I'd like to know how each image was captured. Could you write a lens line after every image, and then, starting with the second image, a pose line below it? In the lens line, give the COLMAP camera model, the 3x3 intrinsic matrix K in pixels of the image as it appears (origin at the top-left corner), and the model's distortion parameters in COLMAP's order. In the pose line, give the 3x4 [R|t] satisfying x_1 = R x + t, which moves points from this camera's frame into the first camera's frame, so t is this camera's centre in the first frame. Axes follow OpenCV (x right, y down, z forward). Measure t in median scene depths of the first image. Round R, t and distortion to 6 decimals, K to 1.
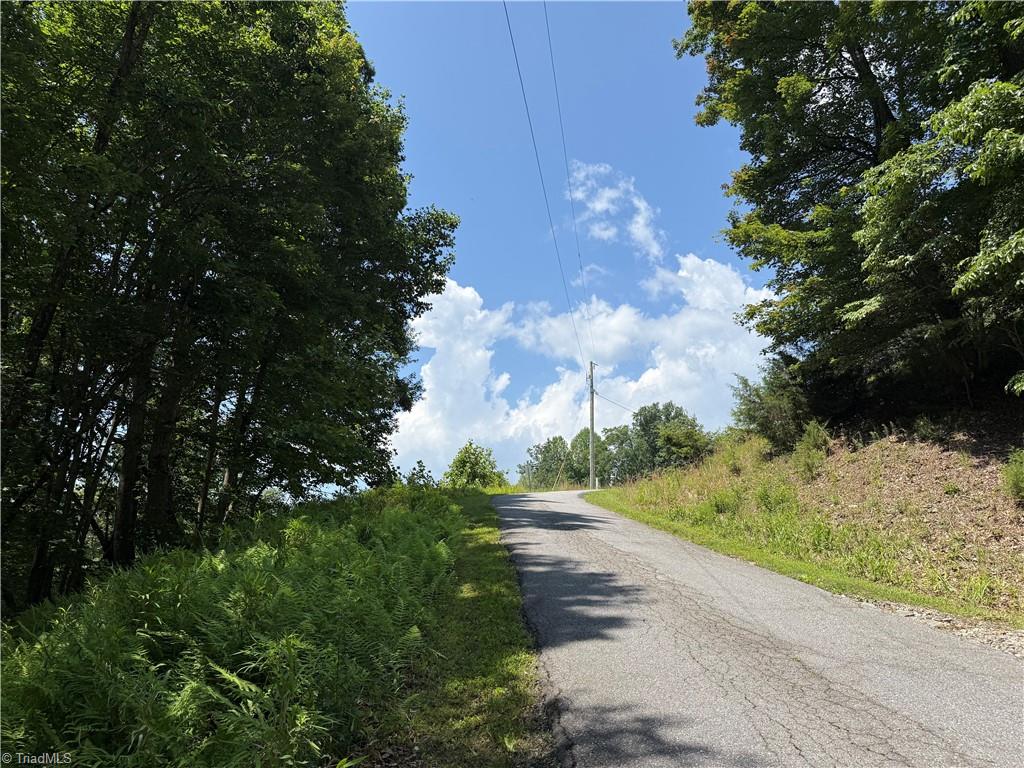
lens RADIAL K [[703.3, 0, 515.1], [0, 703.3, 383.4], [0, 0, 1]] dist [0.007204, -0.000629]
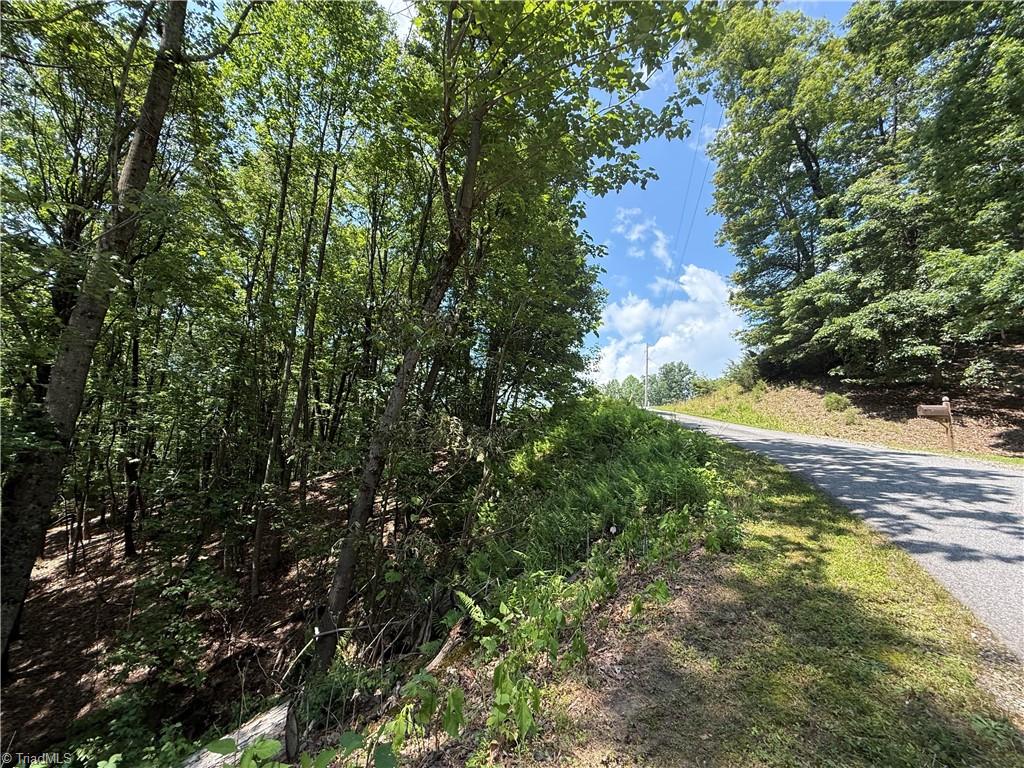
lens RADIAL K [[416.6, 0, 504.6], [0, 416.6, 385.0], [0, 0, 1]] dist [-0.004567, -0.000206]
pose [[0.986211, 0.023123, -0.163869, -0.190833], [-0.007380, 0.995350, 0.096036, -0.050308], [0.165328, -0.093503, 0.981796, -0.492385]]
